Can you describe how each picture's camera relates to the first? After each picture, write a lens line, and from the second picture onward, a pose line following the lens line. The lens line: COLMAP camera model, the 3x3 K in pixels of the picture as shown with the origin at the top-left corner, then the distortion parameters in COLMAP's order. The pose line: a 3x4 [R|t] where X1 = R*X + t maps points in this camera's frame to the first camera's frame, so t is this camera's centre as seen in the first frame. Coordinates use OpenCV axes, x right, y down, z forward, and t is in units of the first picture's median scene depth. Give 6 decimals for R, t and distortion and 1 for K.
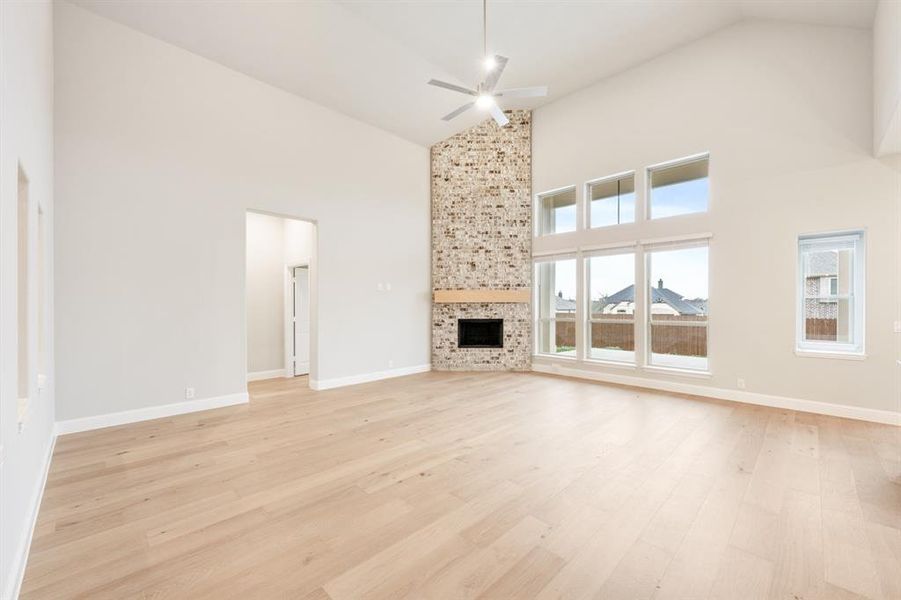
lens RADIAL K [[377.6, 0, 456.0], [0, 377.6, 306.6], [0, 0, 1]] dist [-0.000661, 0.000197]
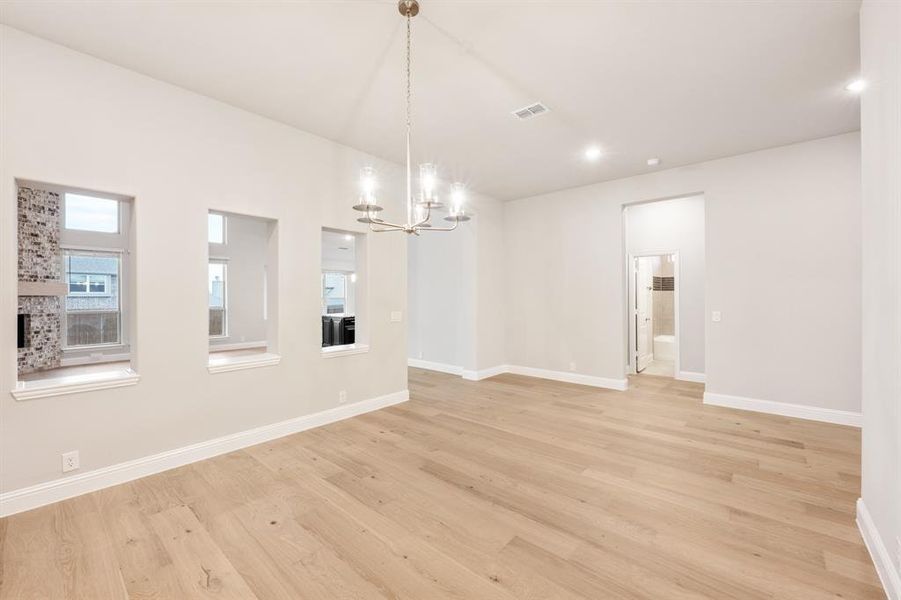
lens RADIAL K [[377.6, 0, 468.0], [0, 377.6, 296.9], [0, 0, 1]] dist [-0.000661, 0.000197]
pose [[-0.086922, 0.000444, 0.996215, -0.854084], [0.009363, 0.999956, 0.000372, 0.001197], [-0.996171, 0.009360, -0.086922, 0.045073]]
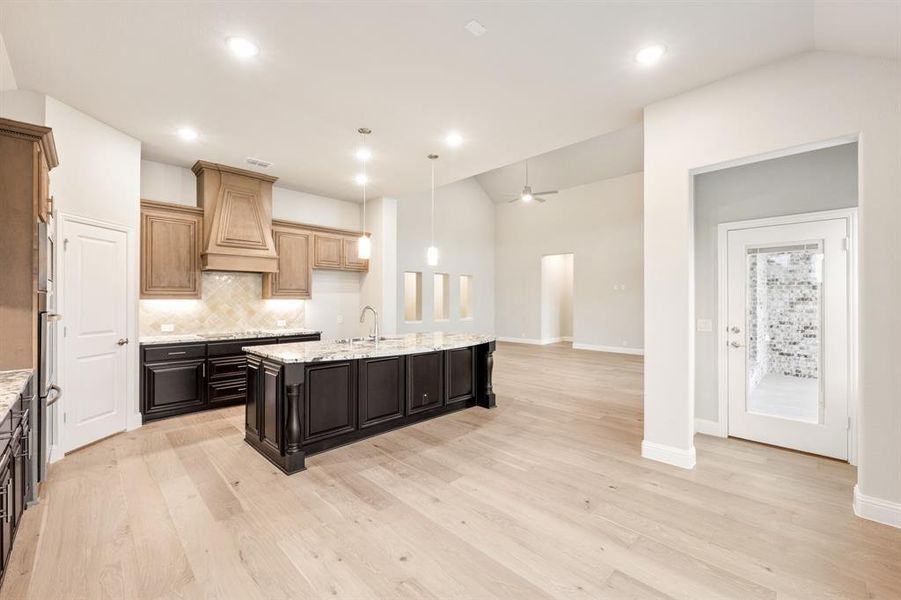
lens RADIAL K [[377.6, 0, 448.4], [0, 377.6, 298.5], [0, 0, 1]] dist [-0.000661, 0.000197]
pose [[0.003195, 0.000202, -0.999995, 1.096035], [-0.007924, 0.999969, 0.000177, -0.004864], [0.999963, 0.007924, 0.003196, 0.330139]]
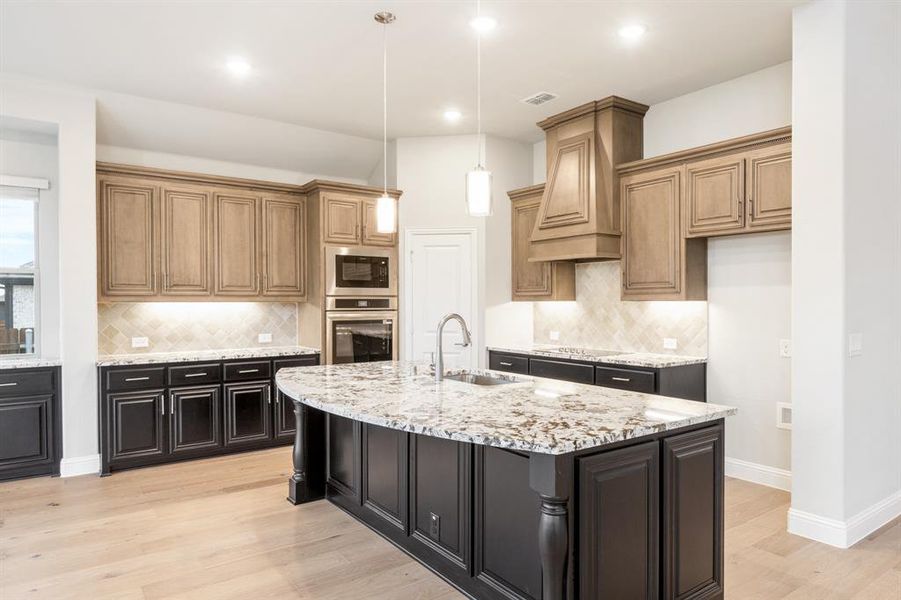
lens RADIAL K [[570.7, 0, 471.1], [0, 570.7, 306.4], [0, 0, 1]] dist [0.003236, -0.000188]
pose [[-0.990570, 0.002678, 0.136983, 0.462040], [0.004710, 0.999884, 0.014512, -0.004181], [-0.136928, 0.015020, -0.990467, 0.662593]]
